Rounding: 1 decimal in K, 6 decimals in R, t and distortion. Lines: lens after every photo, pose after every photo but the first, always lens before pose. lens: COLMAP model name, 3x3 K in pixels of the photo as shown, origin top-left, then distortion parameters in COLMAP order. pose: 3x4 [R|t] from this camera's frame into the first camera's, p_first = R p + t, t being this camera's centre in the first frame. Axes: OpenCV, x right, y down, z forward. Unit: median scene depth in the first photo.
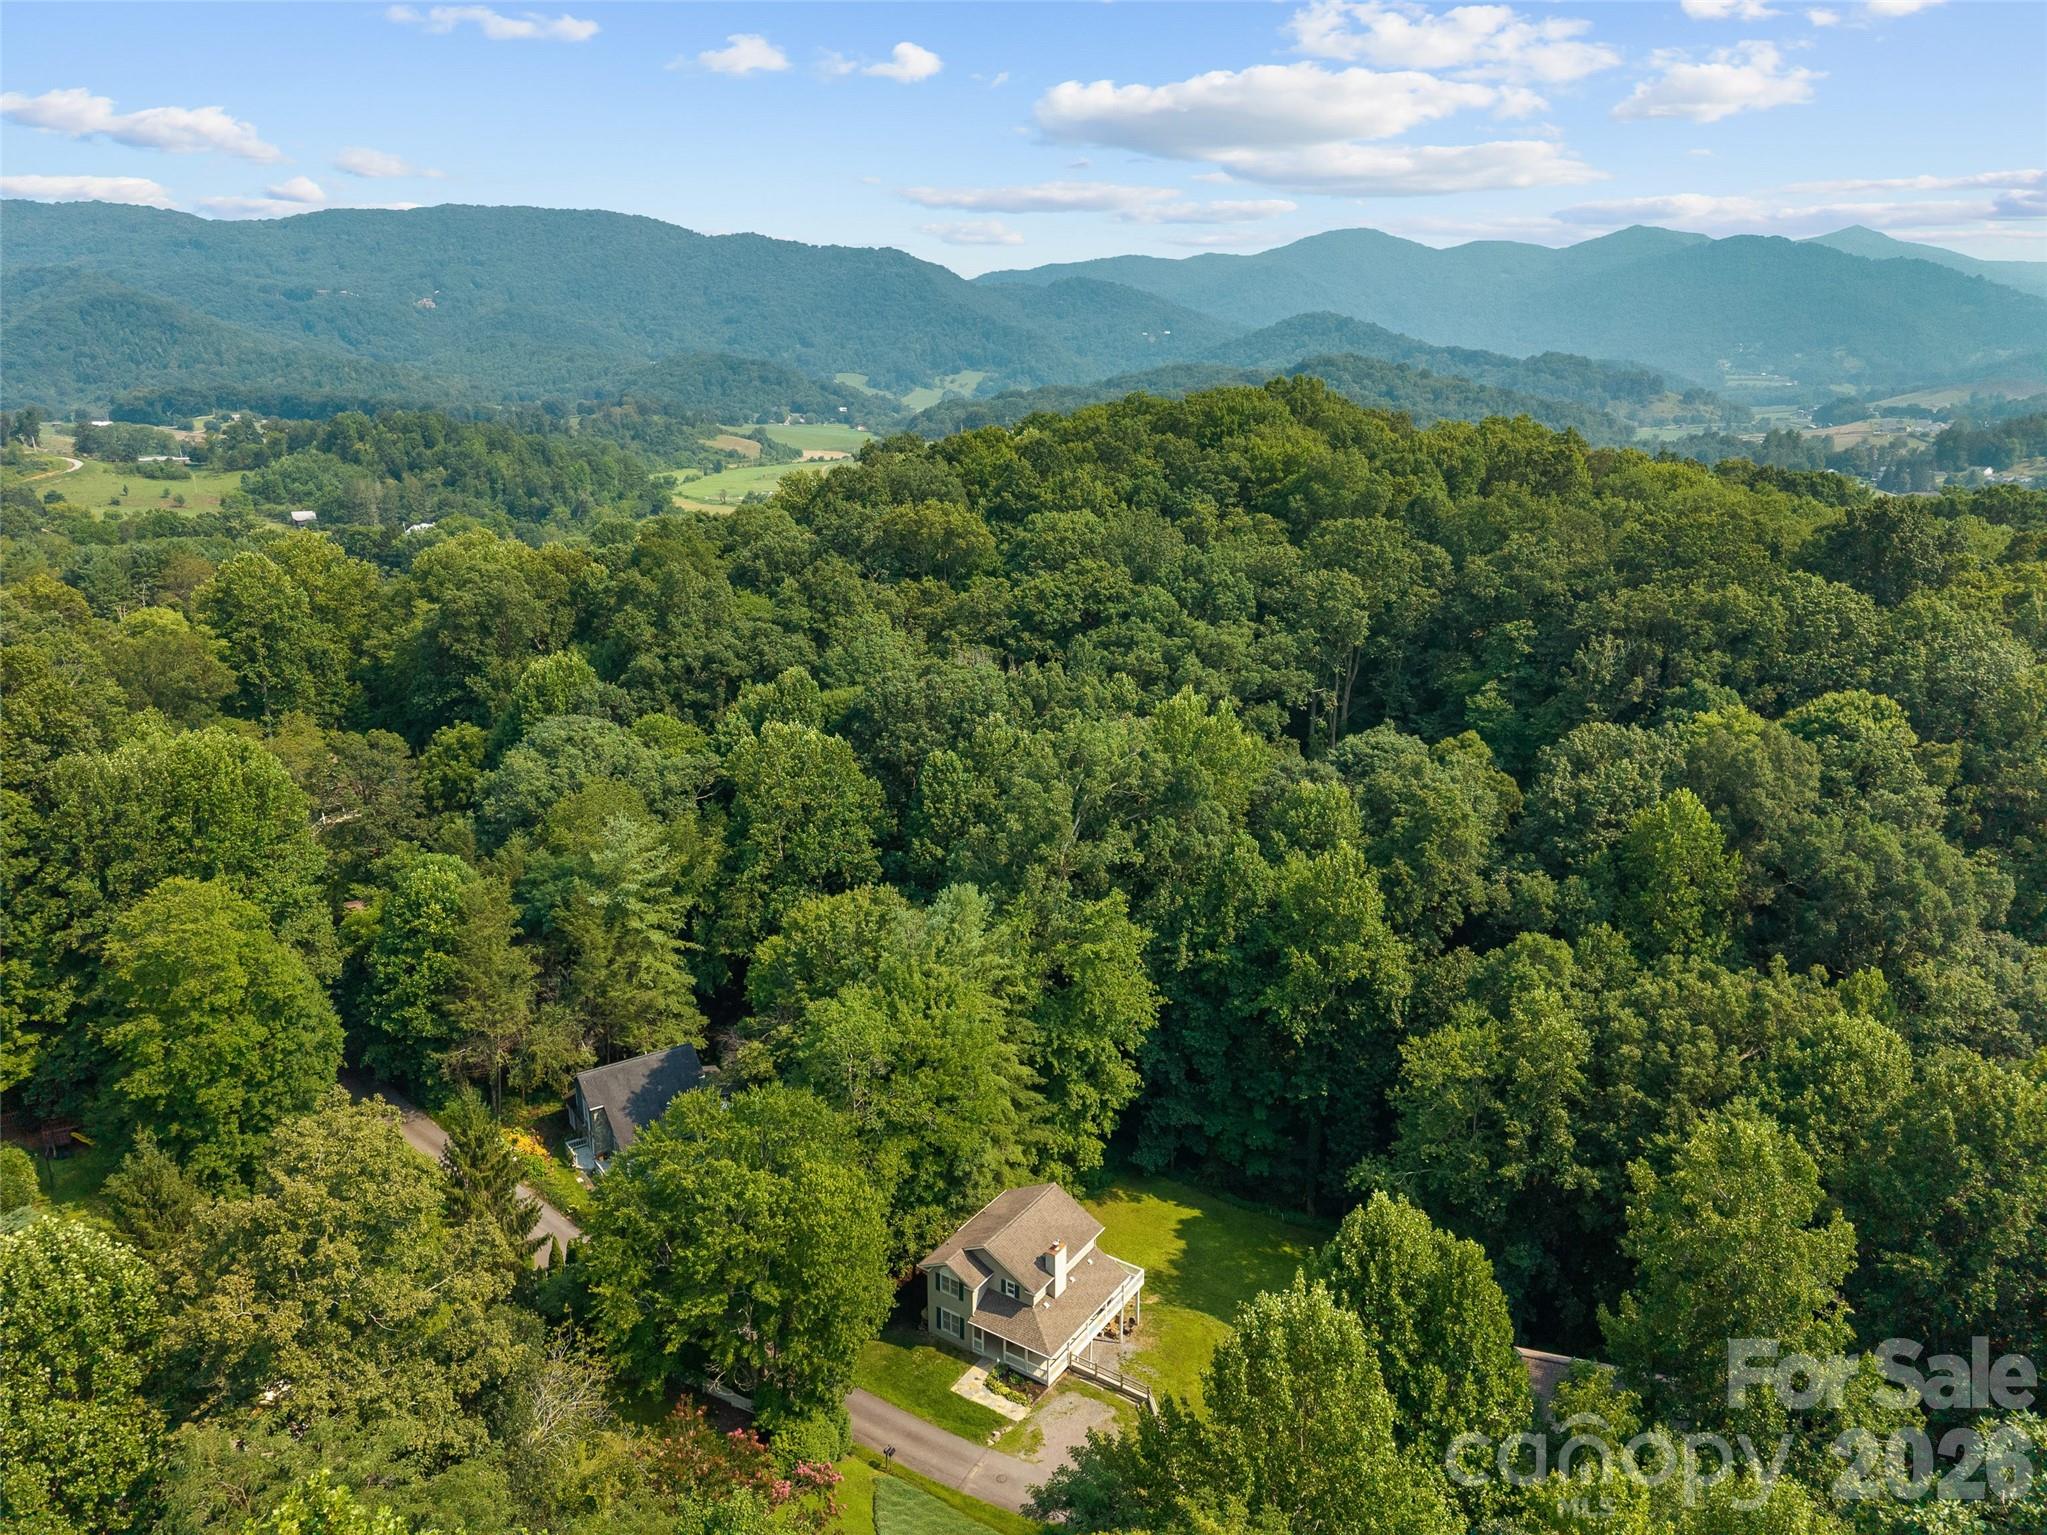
lens RADIAL K [[1382.7, 0, 1024.5], [0, 1382.7, 761.8], [0, 0, 1]] dist [0.137183, -0.226572]
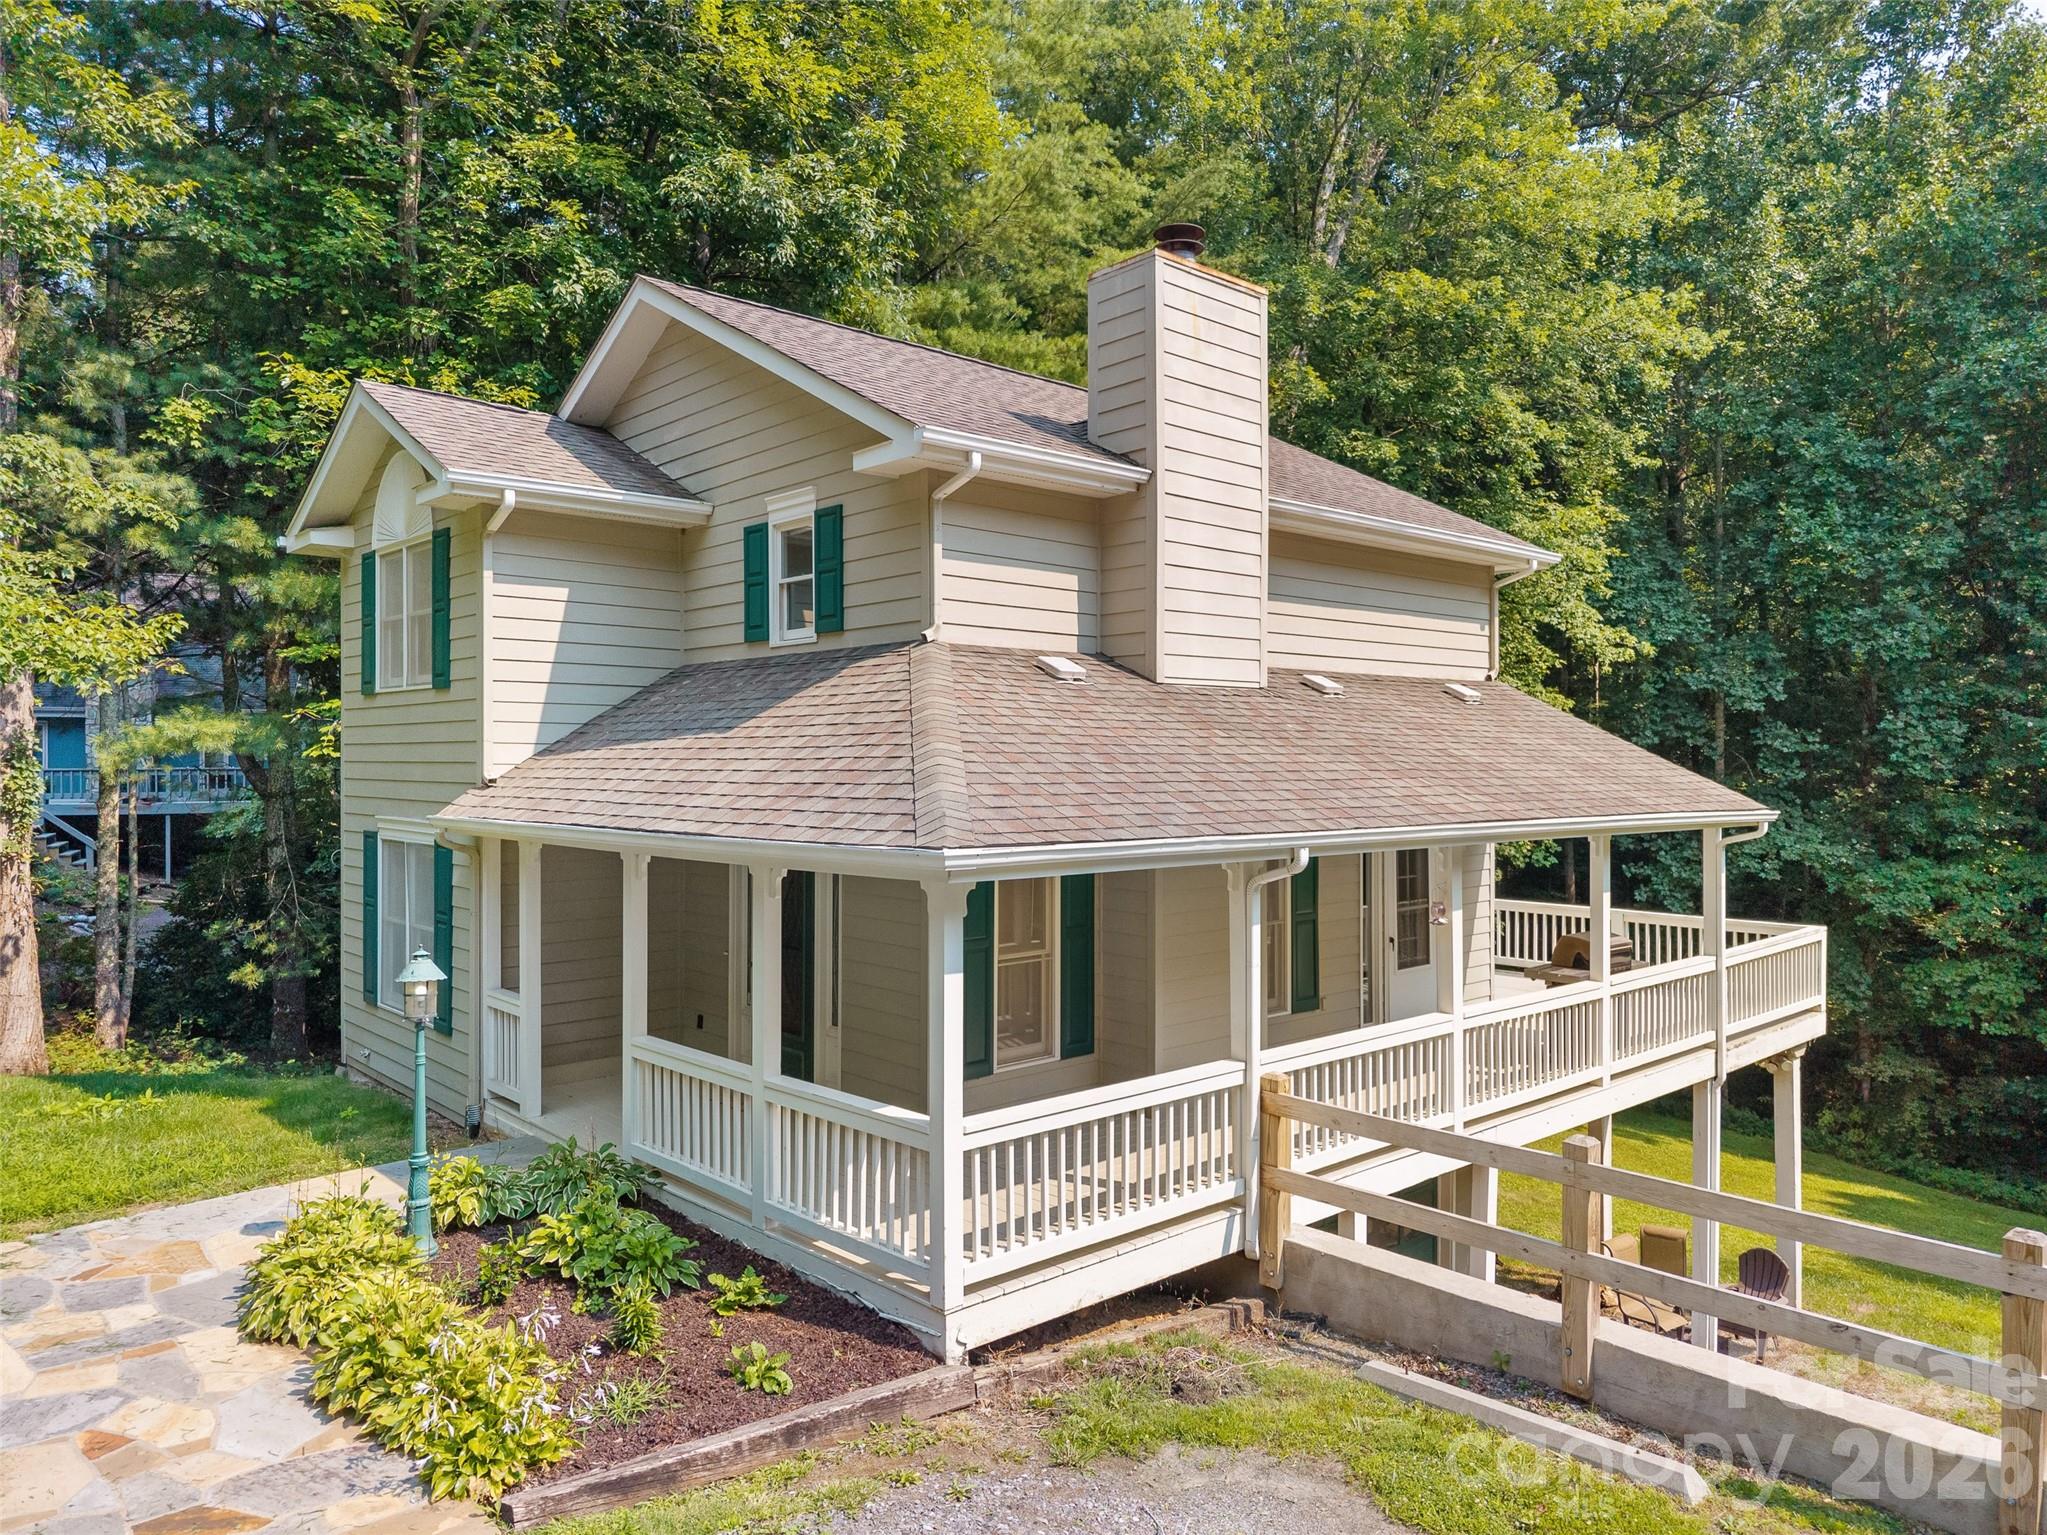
lens RADIAL K [[1376.8, 0, 1023.5], [0, 1376.8, 767.5], [0, 0, 1]] dist [0.034504, -0.027518]
pose [[0.970044, 0.006269, -0.242850, 0.039700], [-0.069023, 0.965580, -0.250782, 0.427454], [0.232919, 0.260032, 0.937087, 0.912038]]
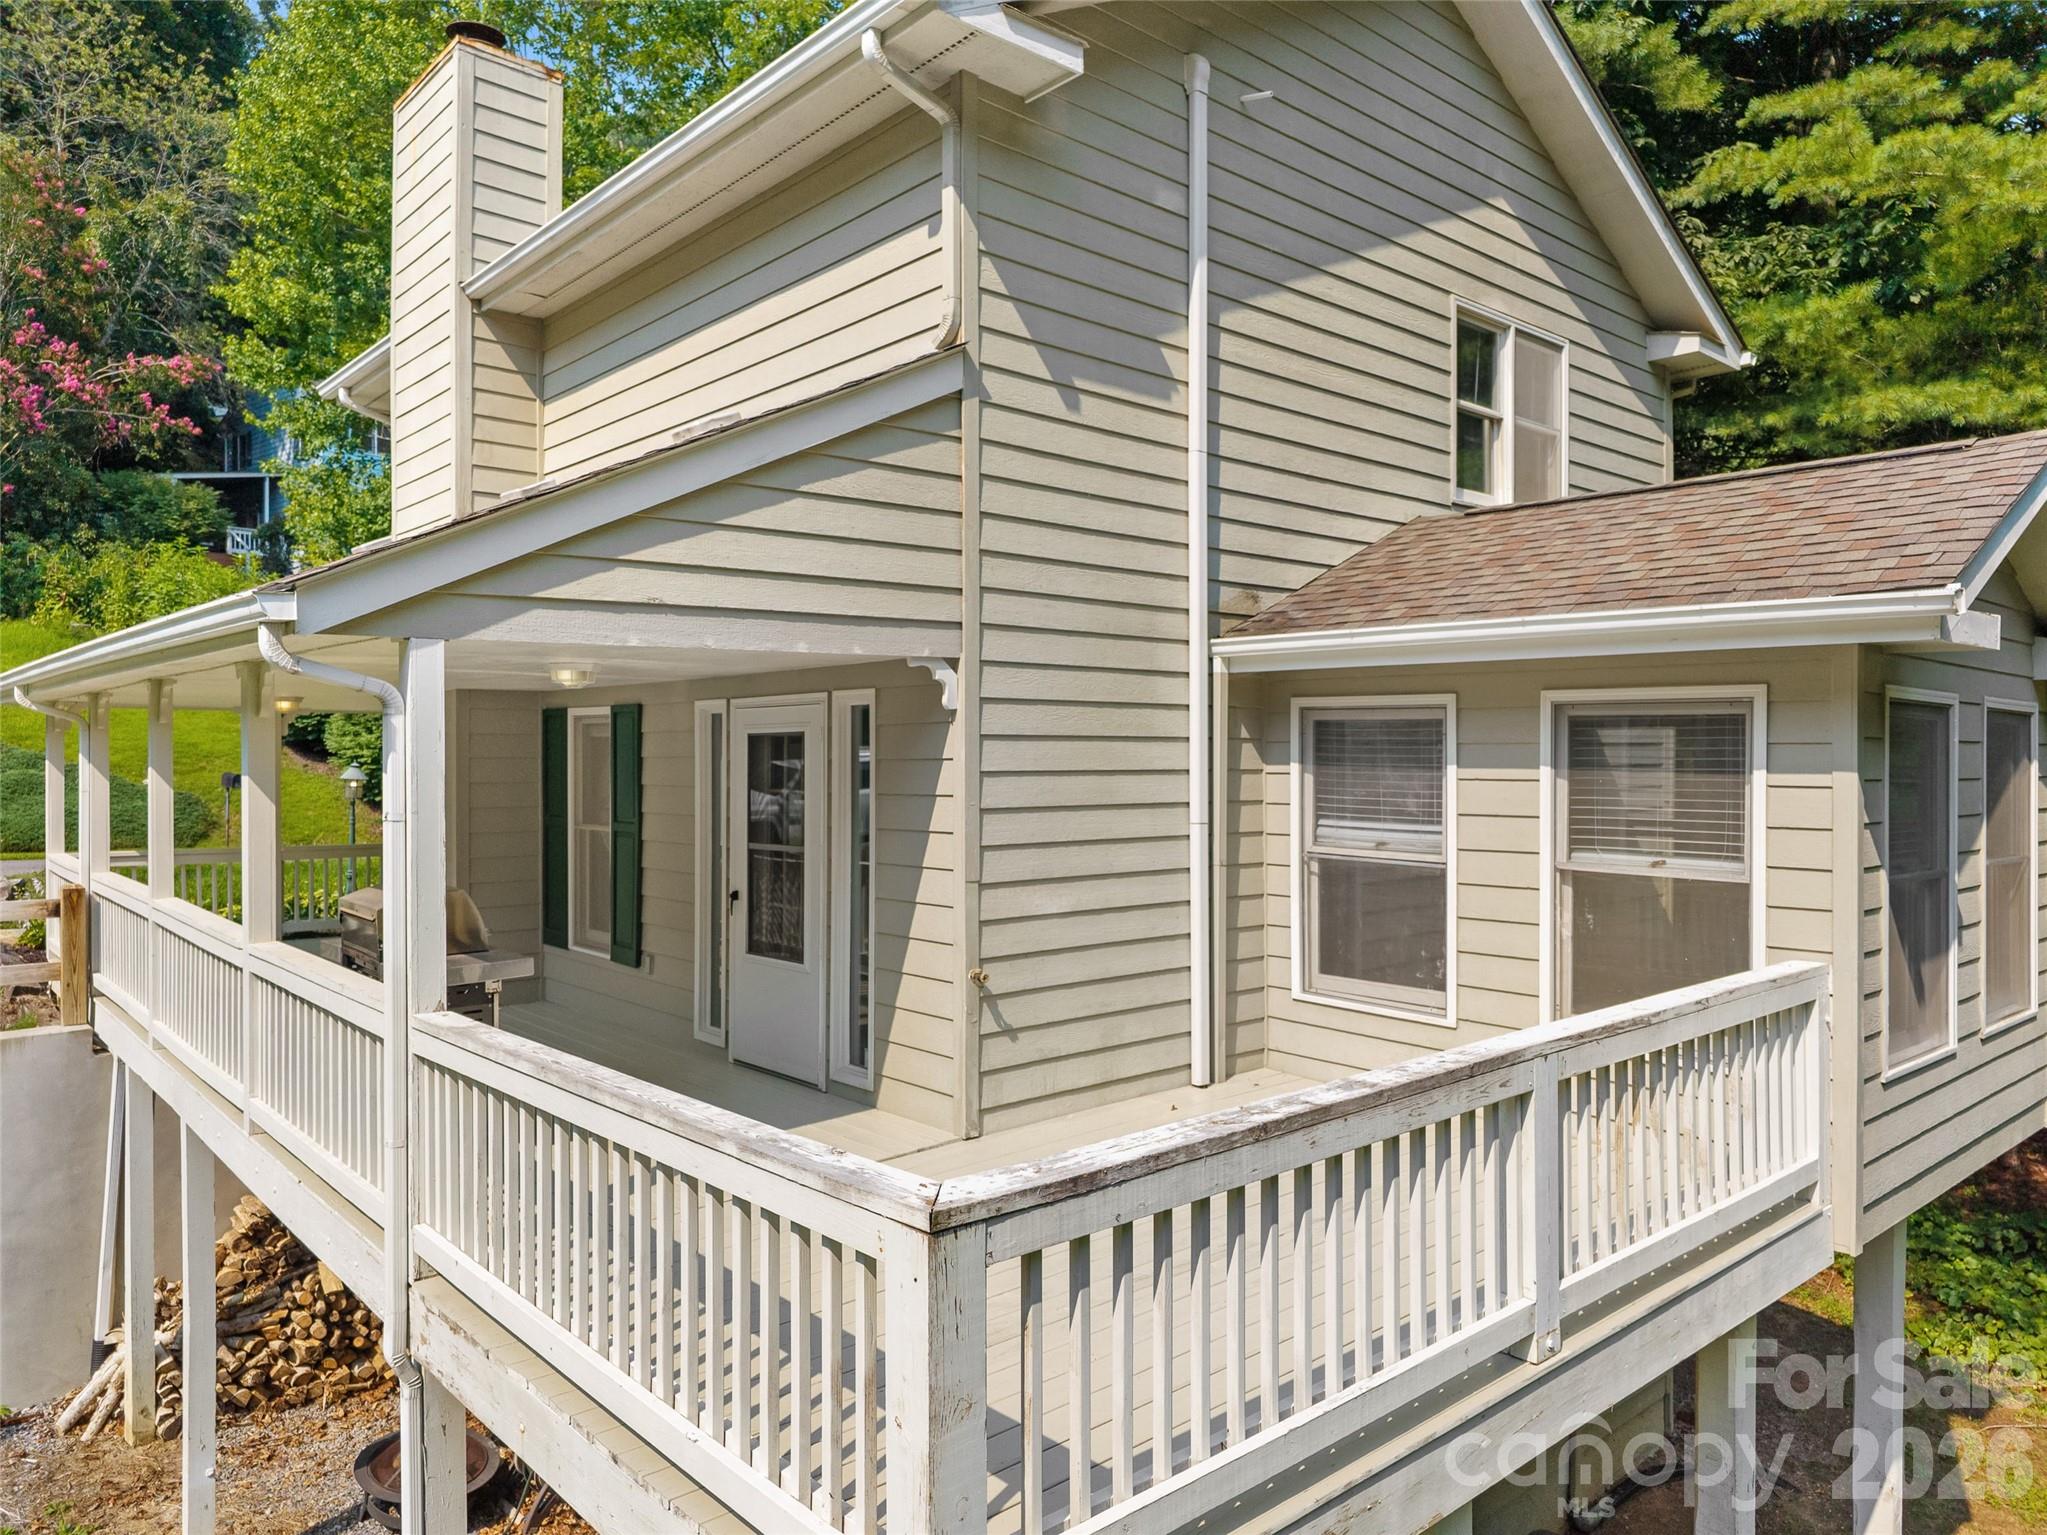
lens RADIAL K [[1376.8, 0, 1023.5], [0, 1376.8, 767.5], [0, 0, 1]] dist [0.034504, -0.027518]
pose [[-0.254016, 0.014513, -0.967091, 0.120205], [-0.250669, 0.964735, 0.080318, 0.386101], [0.934153, 0.262822, -0.241420, 1.102839]]
